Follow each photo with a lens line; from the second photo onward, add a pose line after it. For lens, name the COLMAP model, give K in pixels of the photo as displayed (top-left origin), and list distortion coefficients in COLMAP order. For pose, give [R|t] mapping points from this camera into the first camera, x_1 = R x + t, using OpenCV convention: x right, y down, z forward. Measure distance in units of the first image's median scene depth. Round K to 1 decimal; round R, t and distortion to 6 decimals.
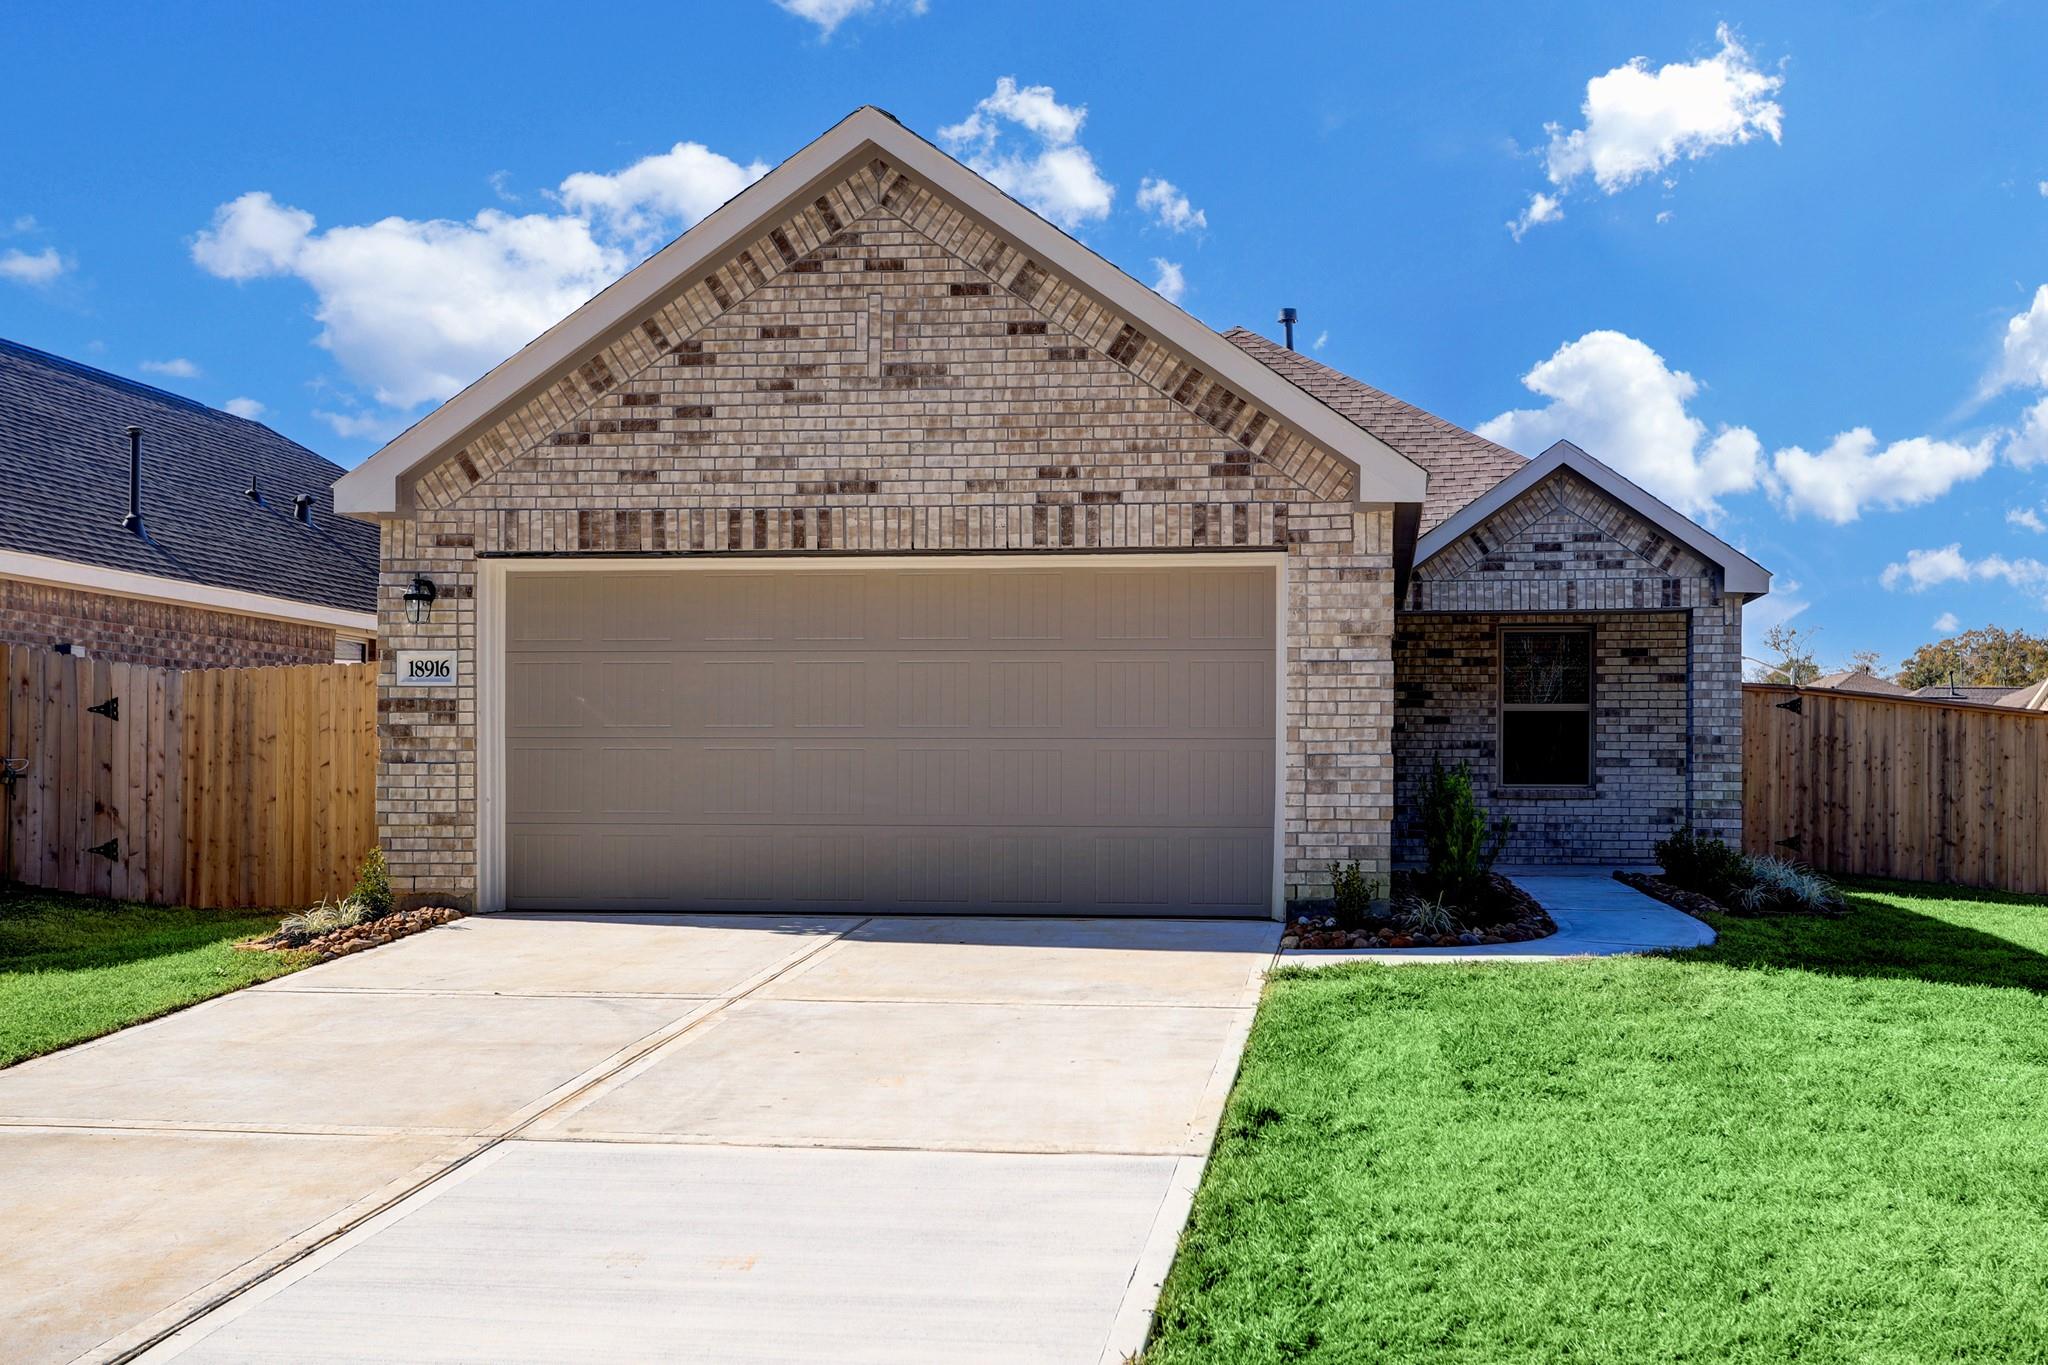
lens RADIAL K [[2205.7, 0, 1003.5], [0, 2205.7, 769.3], [0, 0, 1]] dist [-0.016944, 0.000000]
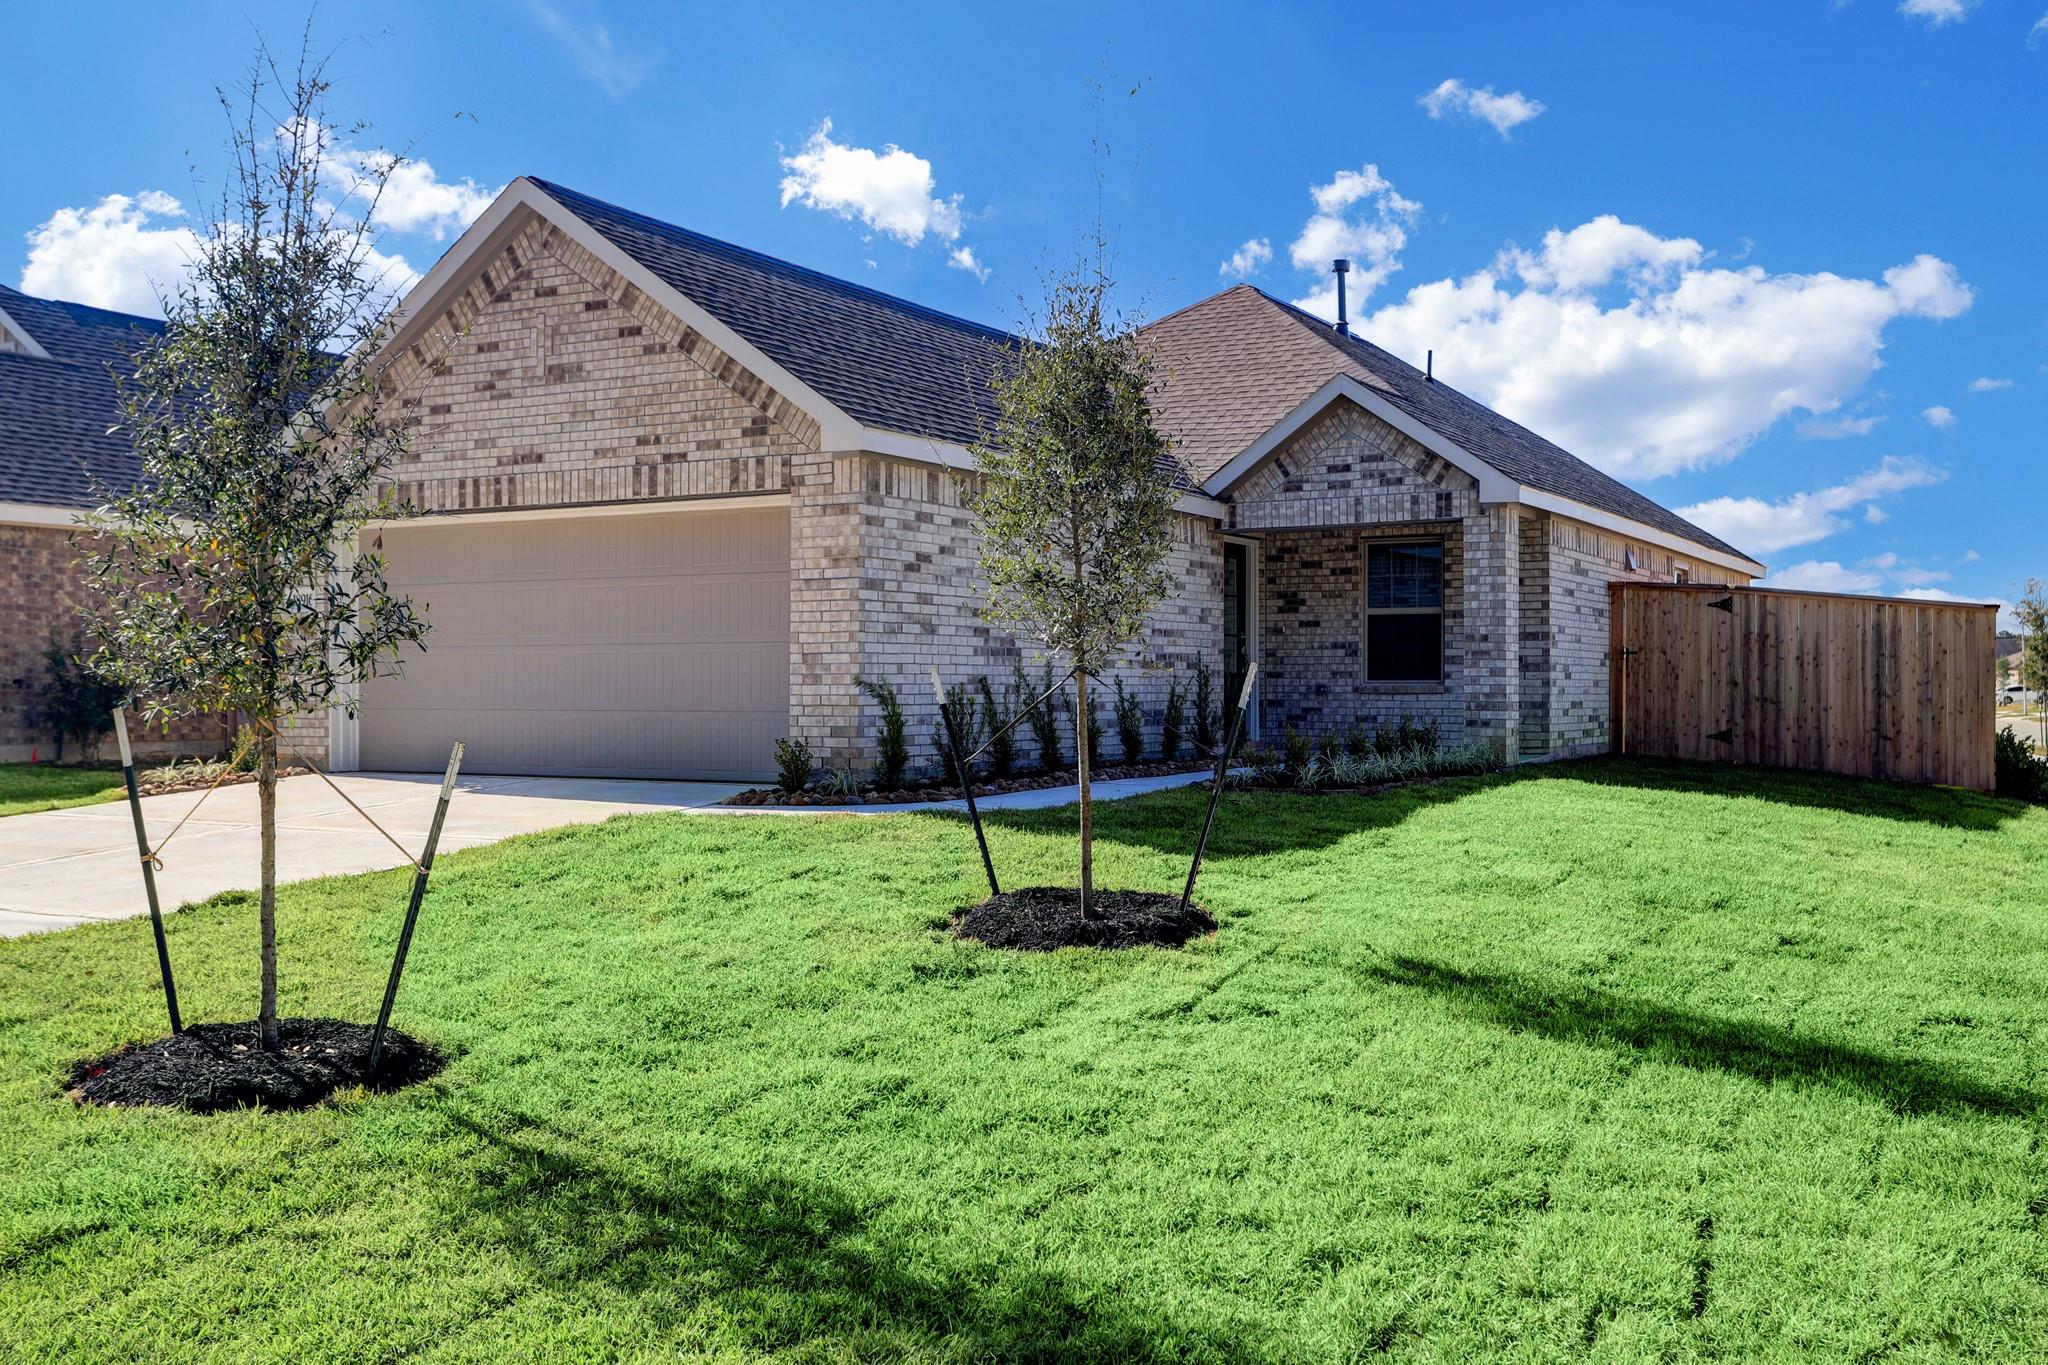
lens RADIAL K [[2010.9, 0, 1023.7], [0, 2010.9, 676.1], [0, 0, 1]] dist [-0.016716, 0.000000]
pose [[0.916829, -0.005586, -0.399242, 0.694764], [0.004812, 0.999984, -0.002941, 0.009866], [0.399252, 0.000775, 0.916841, -0.003973]]
